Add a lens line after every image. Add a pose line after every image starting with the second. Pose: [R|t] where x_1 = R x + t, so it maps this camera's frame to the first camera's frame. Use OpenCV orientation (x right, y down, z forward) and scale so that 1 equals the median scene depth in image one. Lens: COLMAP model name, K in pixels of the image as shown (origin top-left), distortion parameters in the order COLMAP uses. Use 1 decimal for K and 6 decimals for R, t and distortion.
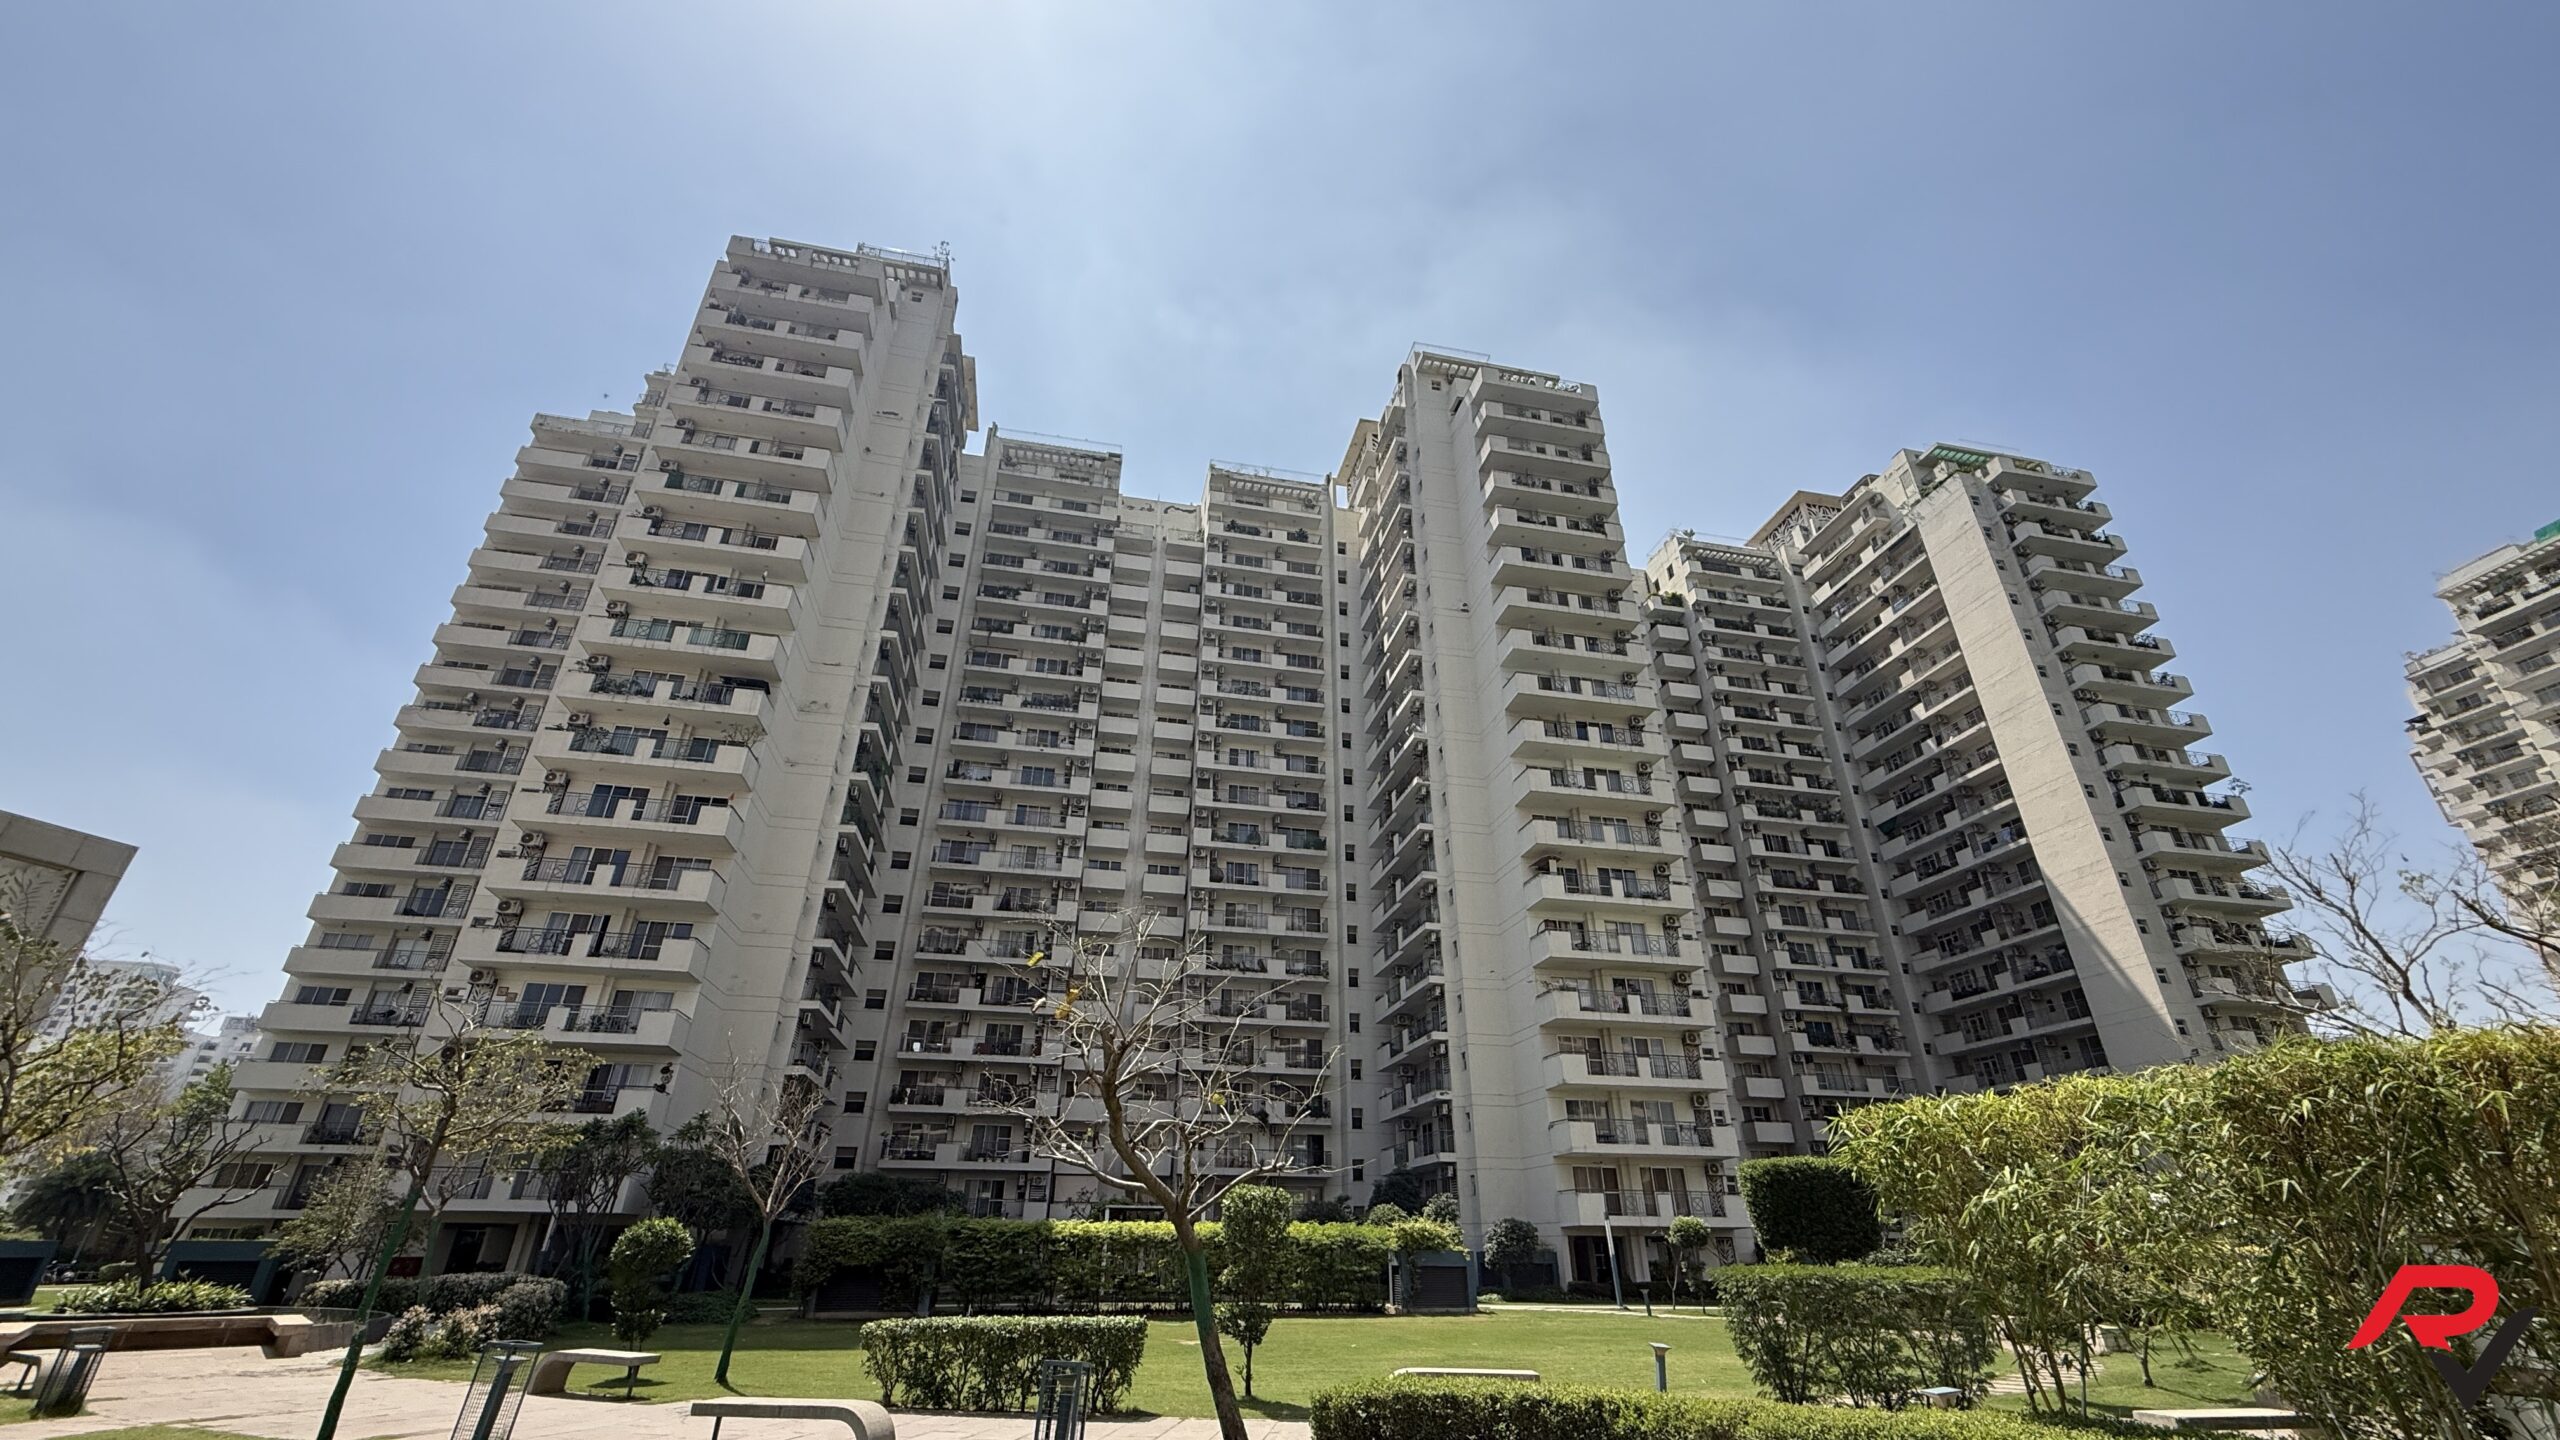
lens RADIAL K [[1018.1, 0, 1276.3], [0, 1018.1, 724.6], [0, 0, 1]] dist [-0.000058, 0.000078]
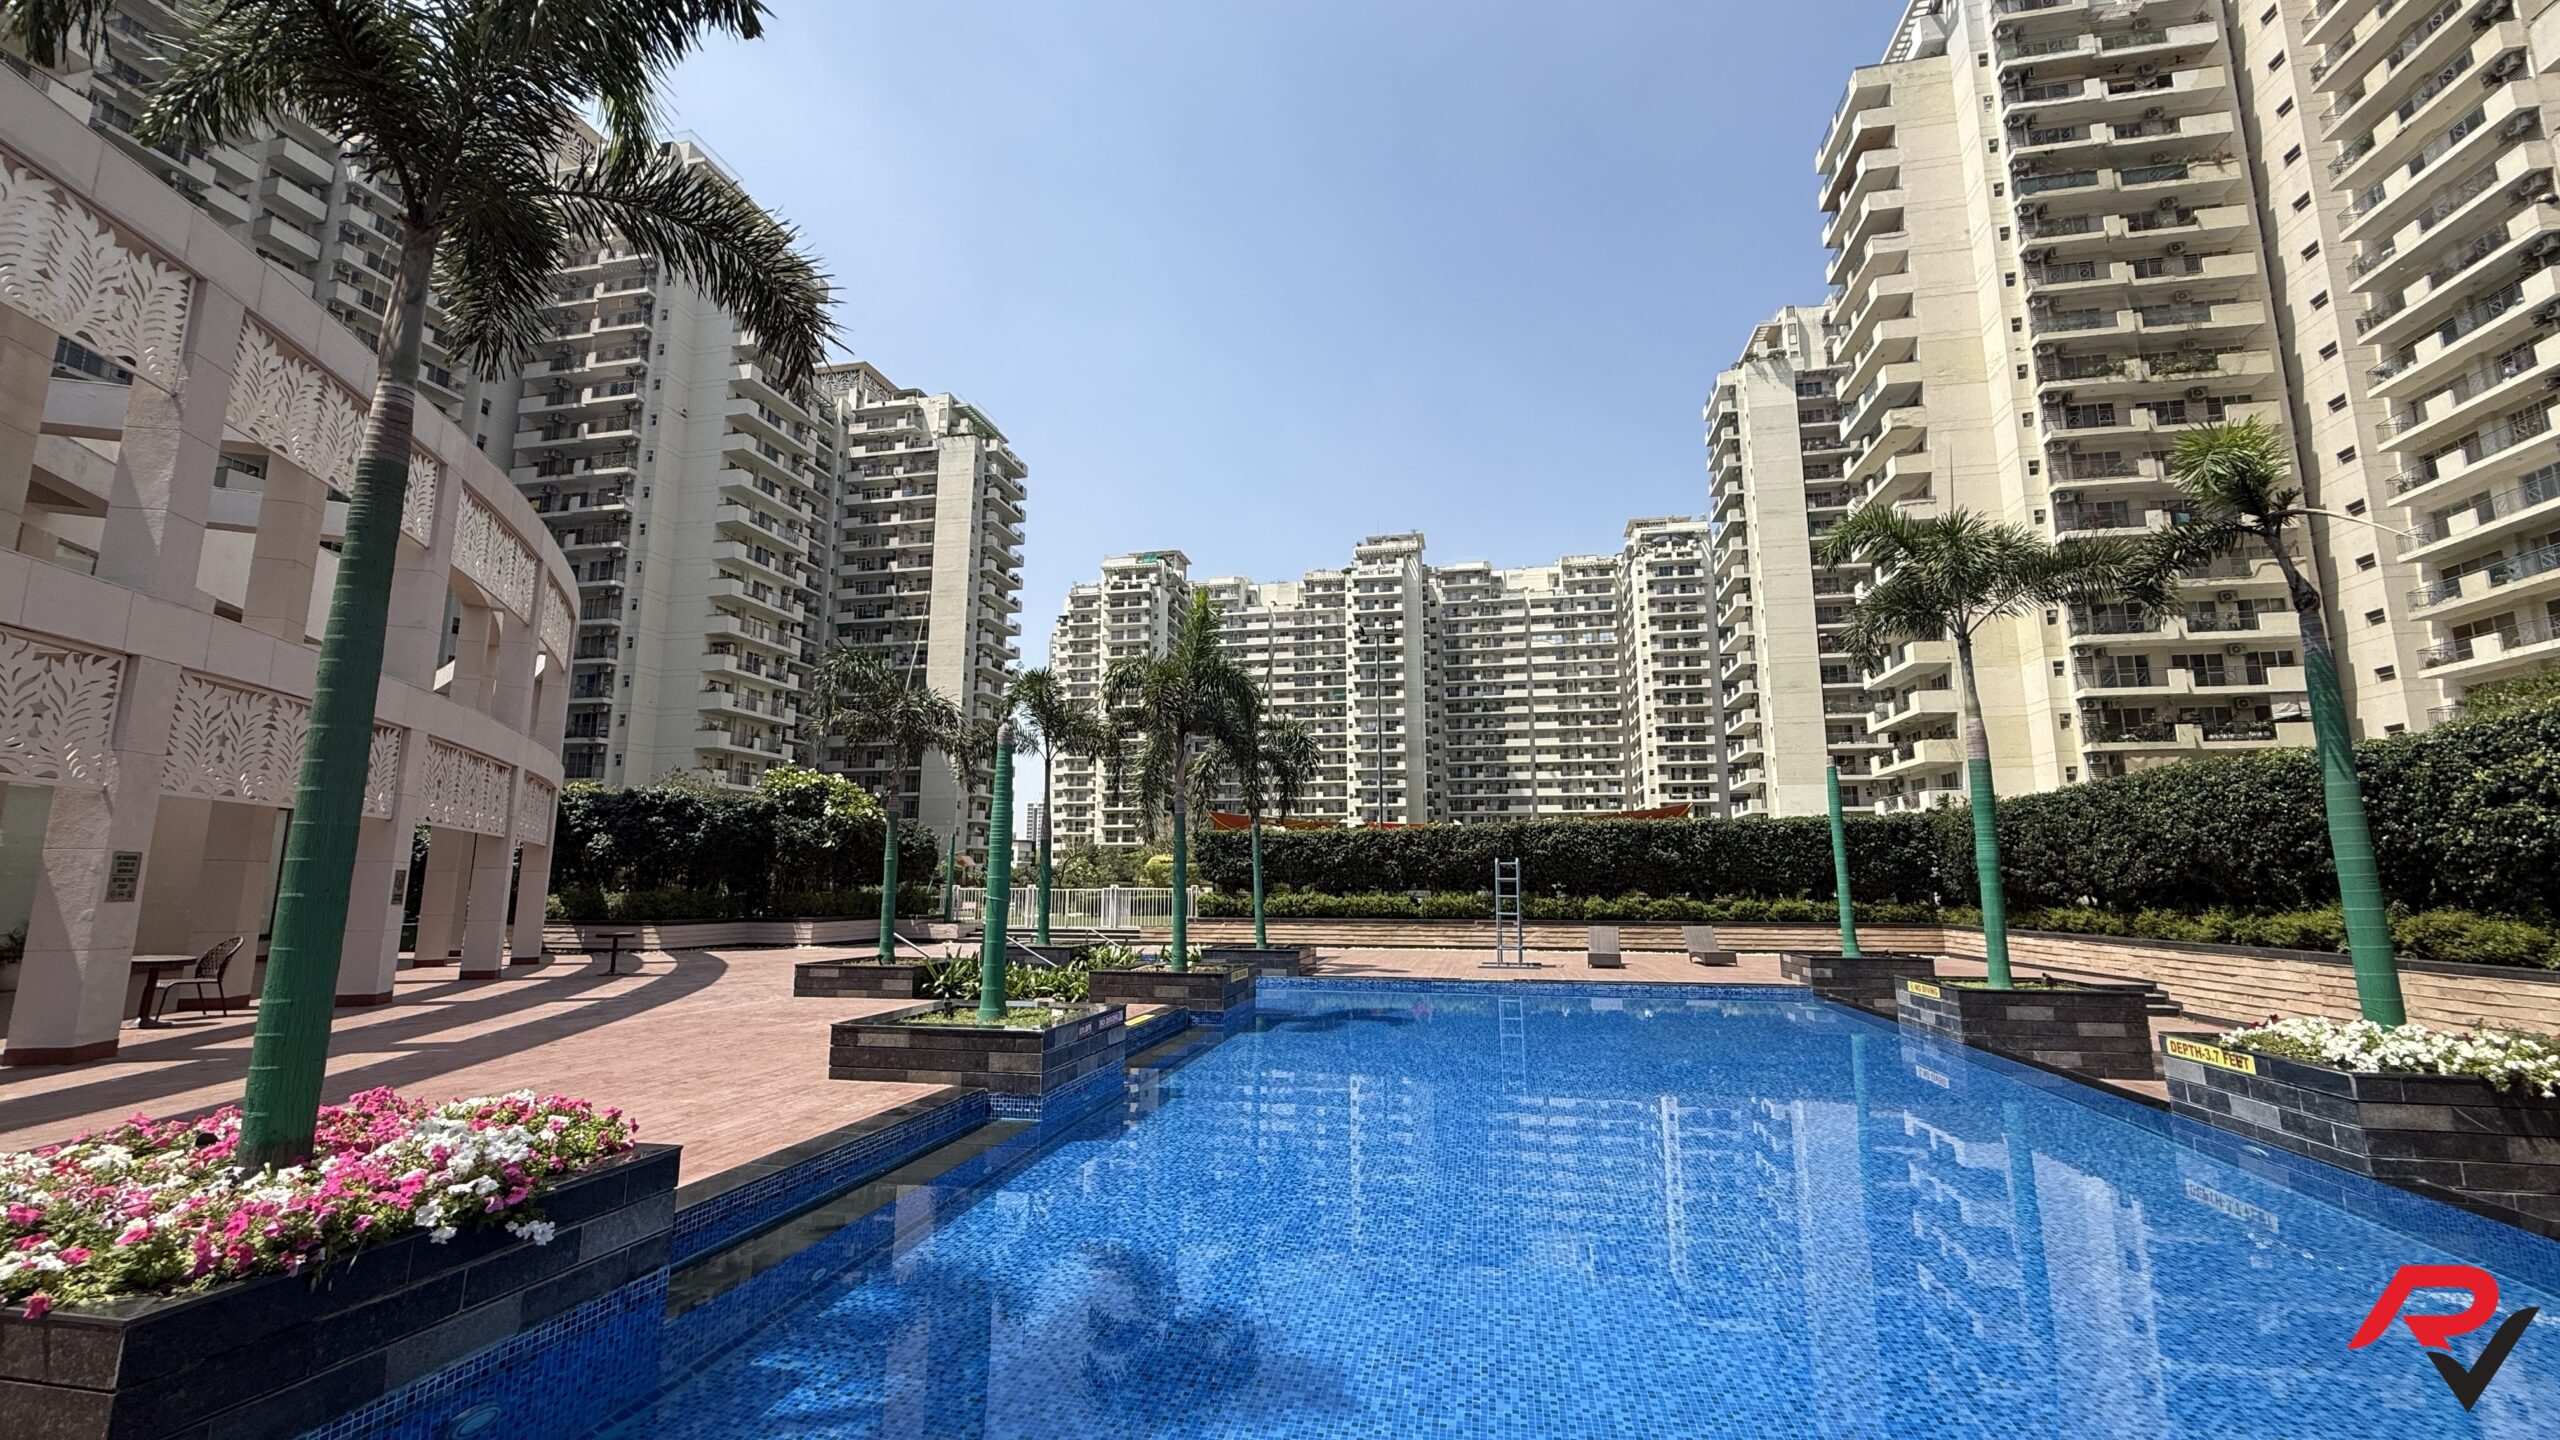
lens RADIAL K [[1018.1, 0, 1278.9], [0, 1018.1, 723.9], [0, 0, 1]] dist [-0.000058, 0.000078]
pose [[0.398236, 0.140590, 0.906445, -0.499458], [-0.420287, 0.906320, 0.044078, -0.109827], [-0.815333, -0.398520, 0.420017, -0.216893]]
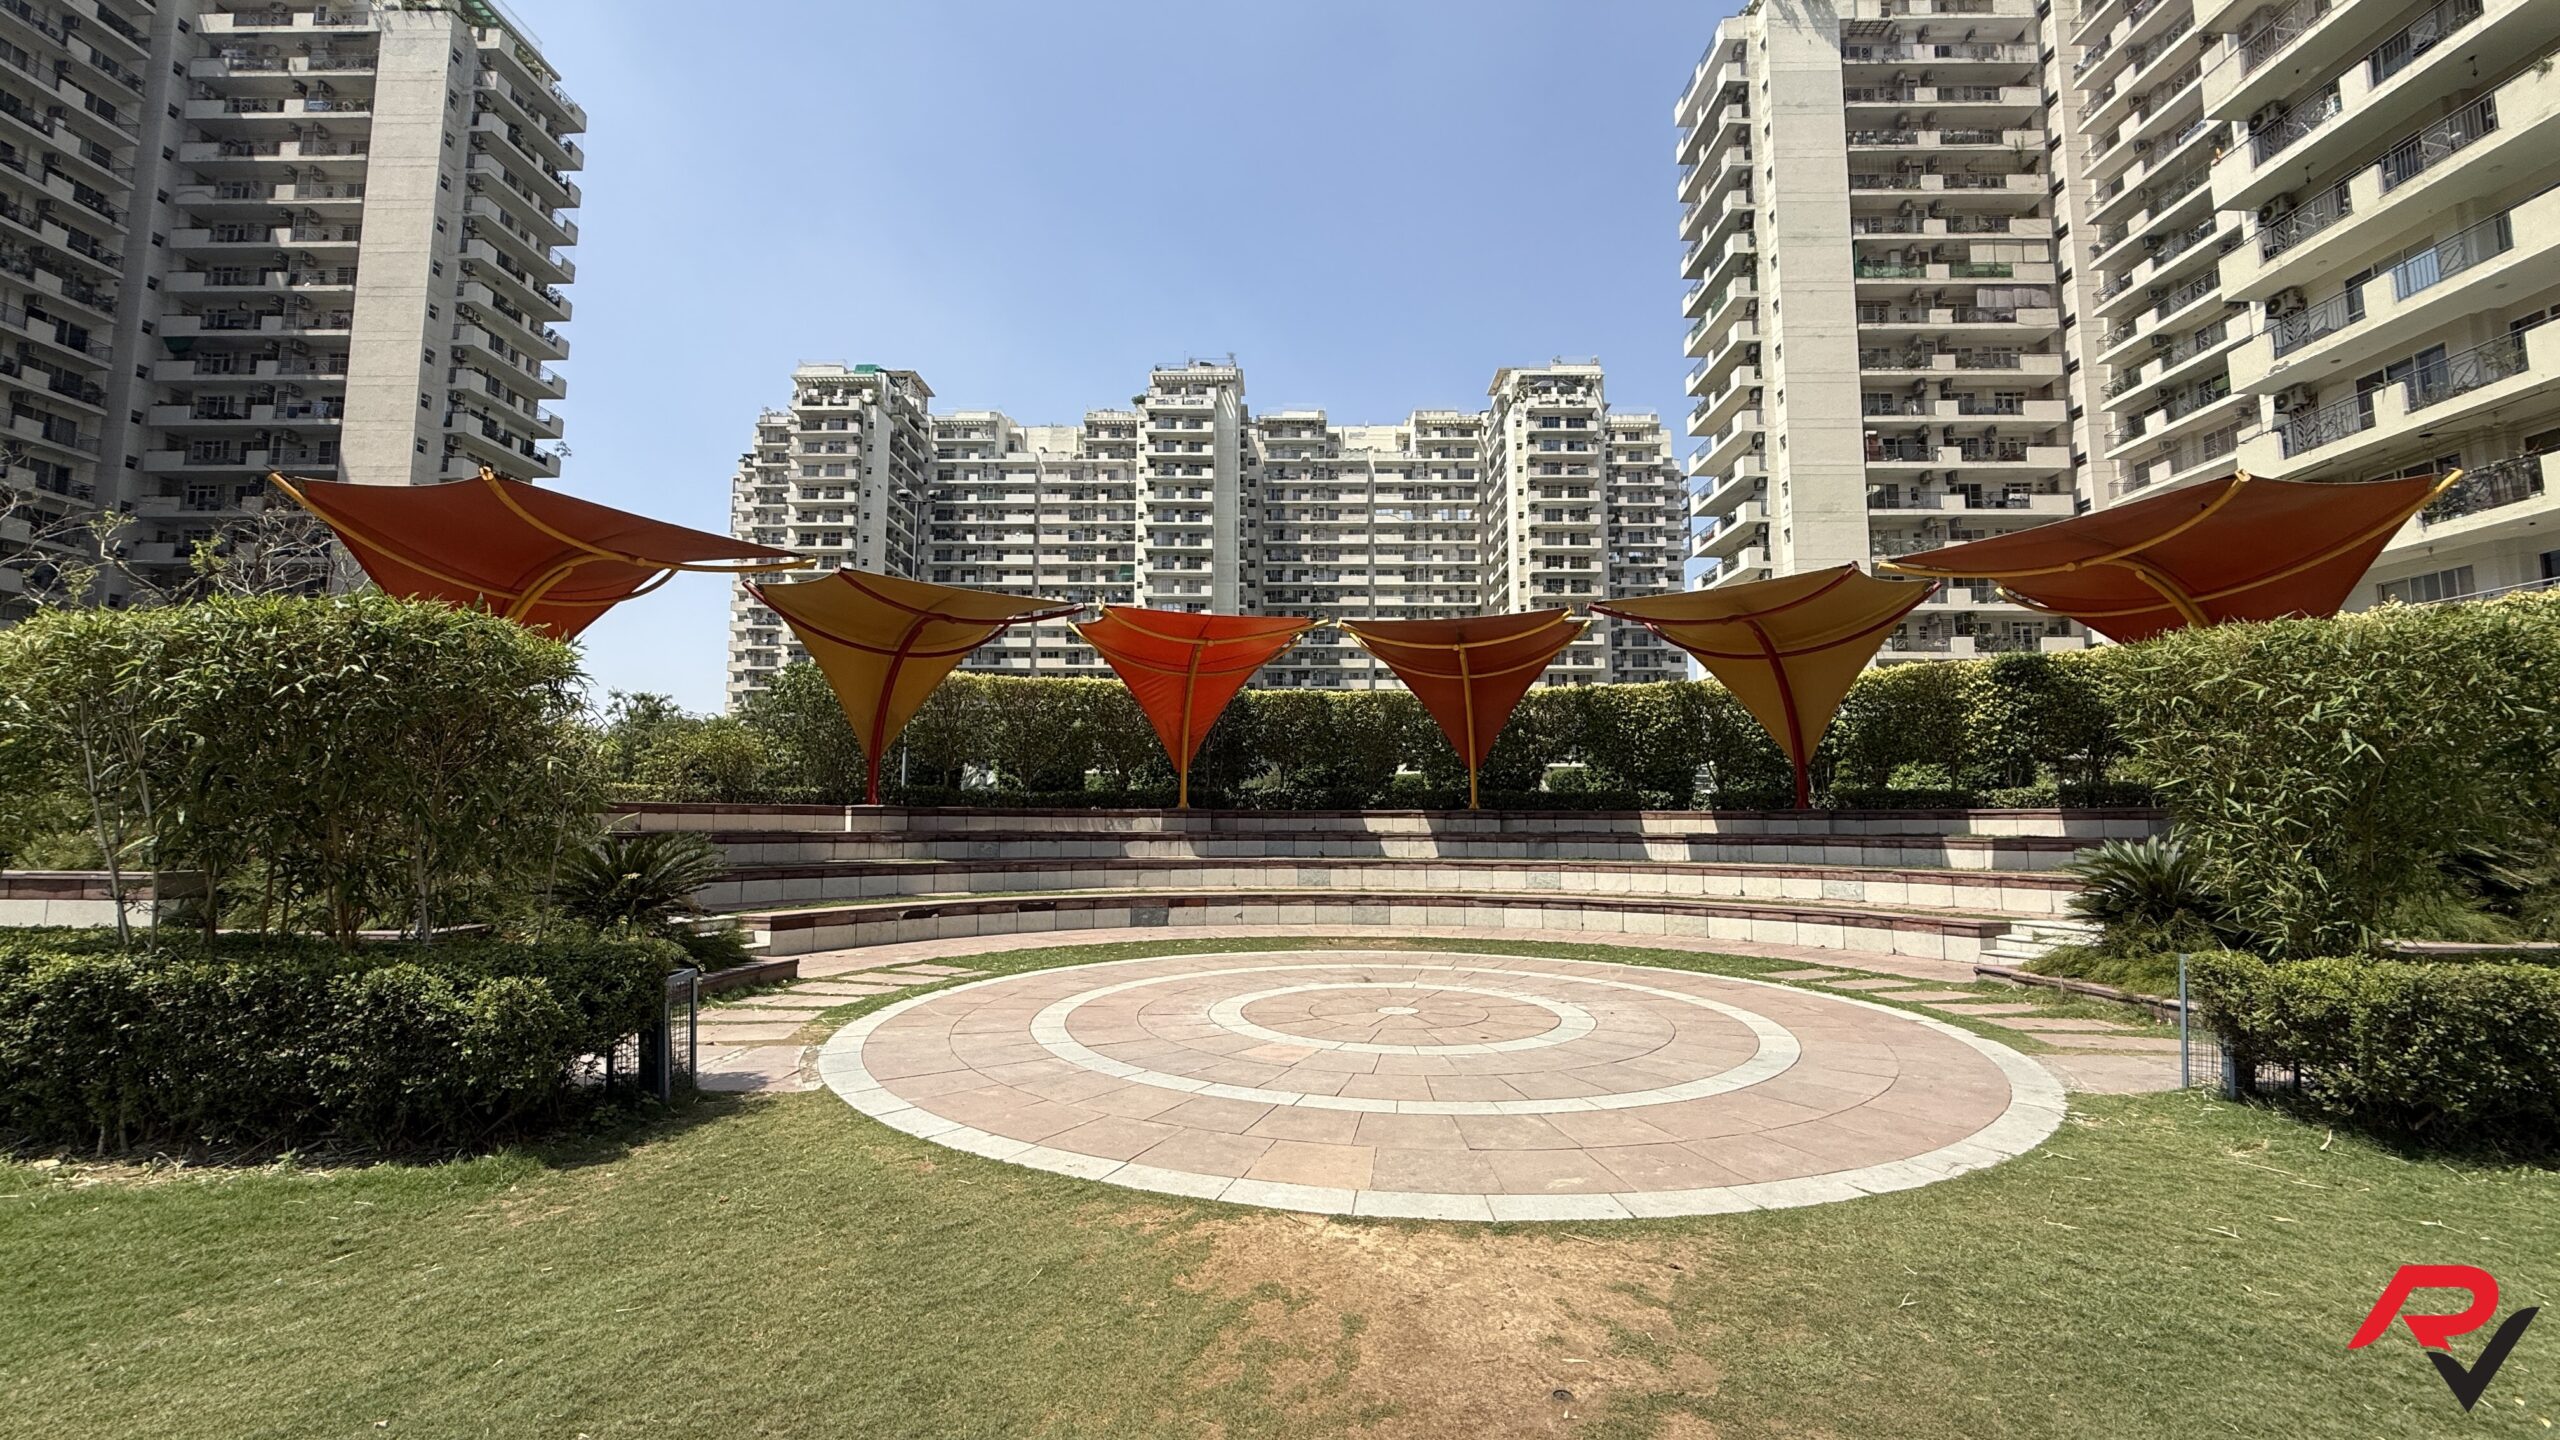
lens RADIAL K [[1018.1, 0, 1274.1], [0, 1018.1, 722.3], [0, 0, 1]] dist [-0.000058, 0.000078]
pose [[0.221067, 0.092780, 0.970835, 0.038505], [-0.449172, 0.893285, 0.016911, -0.036295], [-0.865664, -0.439810, 0.239150, -0.077850]]
